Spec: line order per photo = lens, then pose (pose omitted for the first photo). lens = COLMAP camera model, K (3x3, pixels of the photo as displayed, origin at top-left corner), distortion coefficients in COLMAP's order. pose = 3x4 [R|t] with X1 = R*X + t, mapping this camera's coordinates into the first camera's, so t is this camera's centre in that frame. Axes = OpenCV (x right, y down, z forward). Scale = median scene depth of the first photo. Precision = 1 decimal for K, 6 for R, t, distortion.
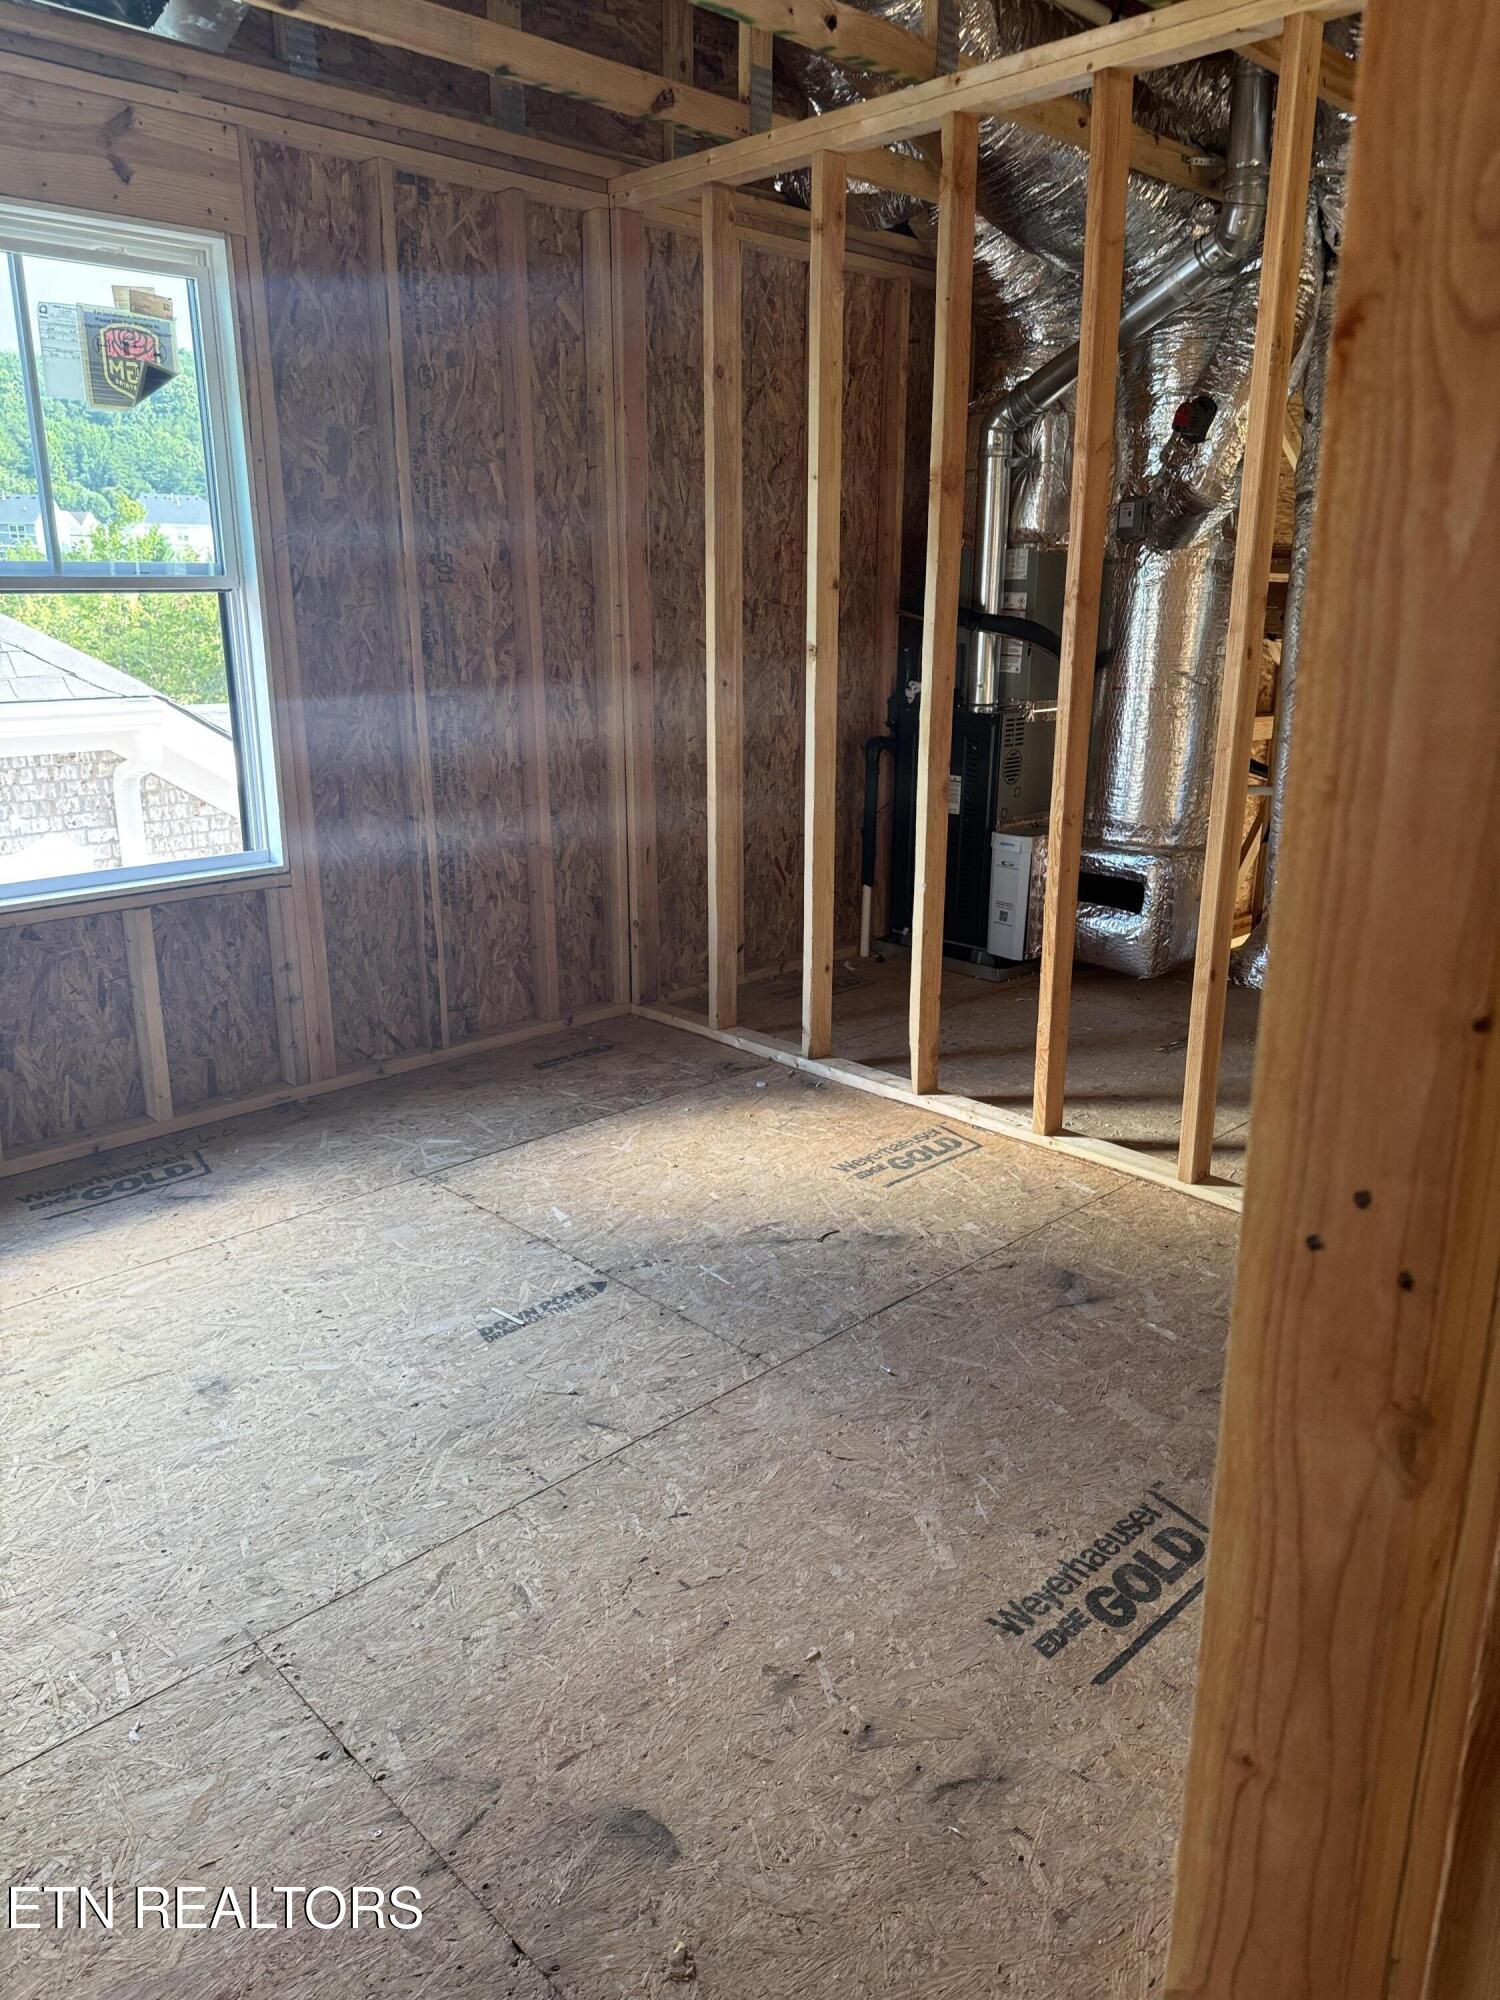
lens RADIAL K [[1370.7, 0, 733.8], [0, 1370.7, 1009.1], [0, 0, 1]] dist [0.091226, -0.177101]
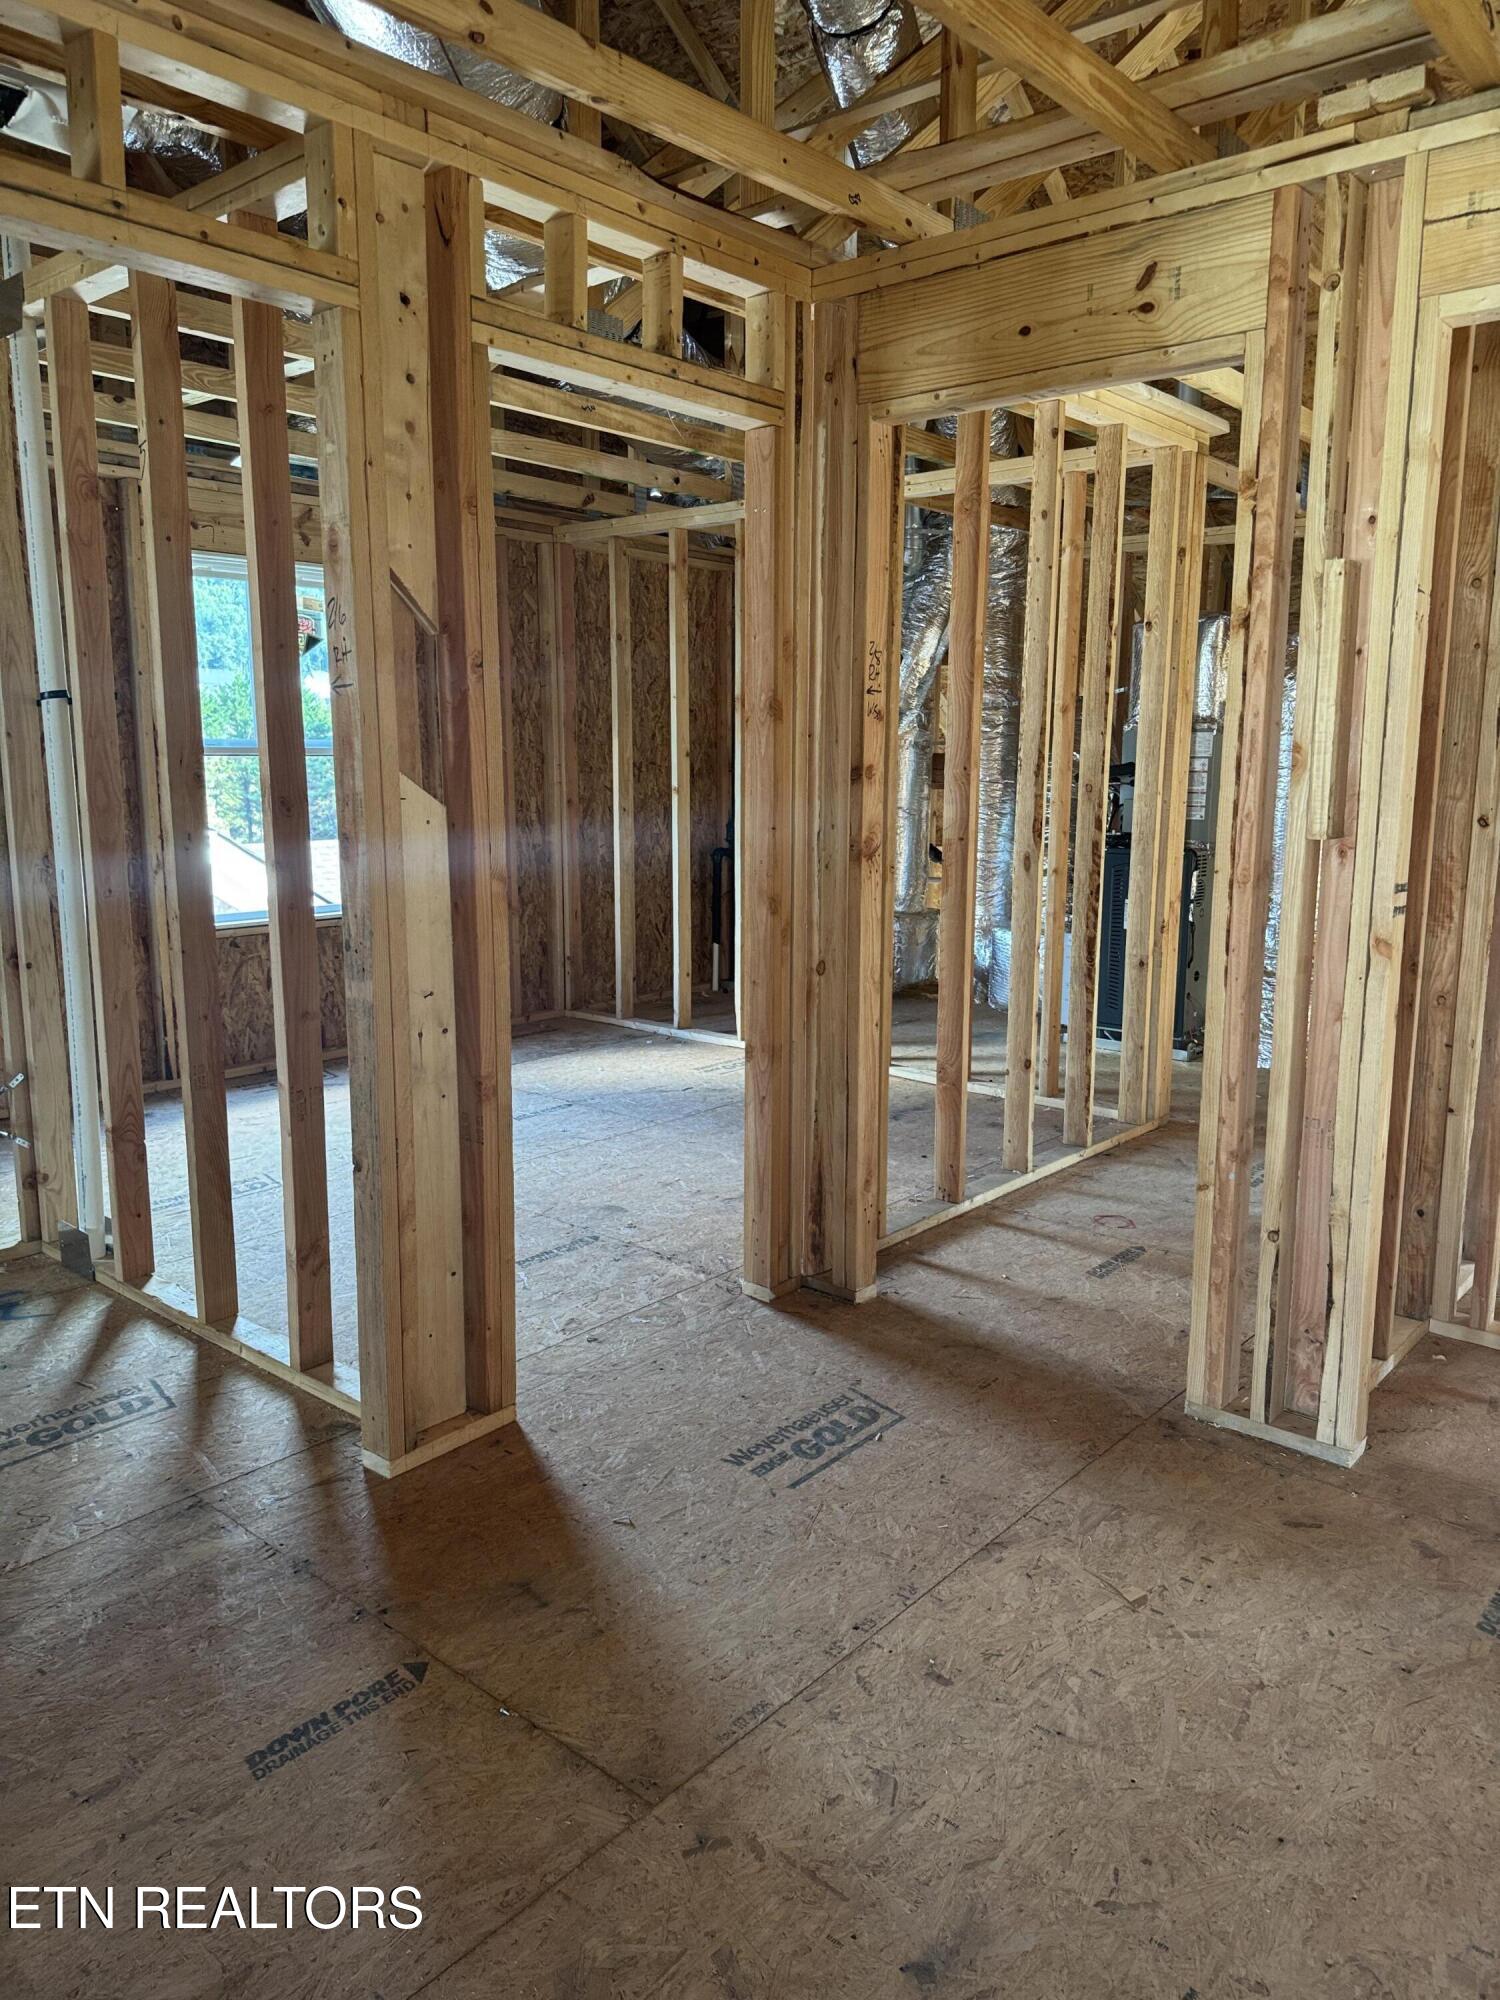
lens RADIAL K [[1413.4, 0, 750.0], [0, 1413.4, 1000.0], [0, 0, 1]] dist [0.068735, -0.087439]
pose [[0.995042, -0.011714, 0.098765, -0.025730], [0.023585, 0.992506, -0.119895, 0.196823], [-0.096621, 0.121630, 0.987862, -0.669089]]
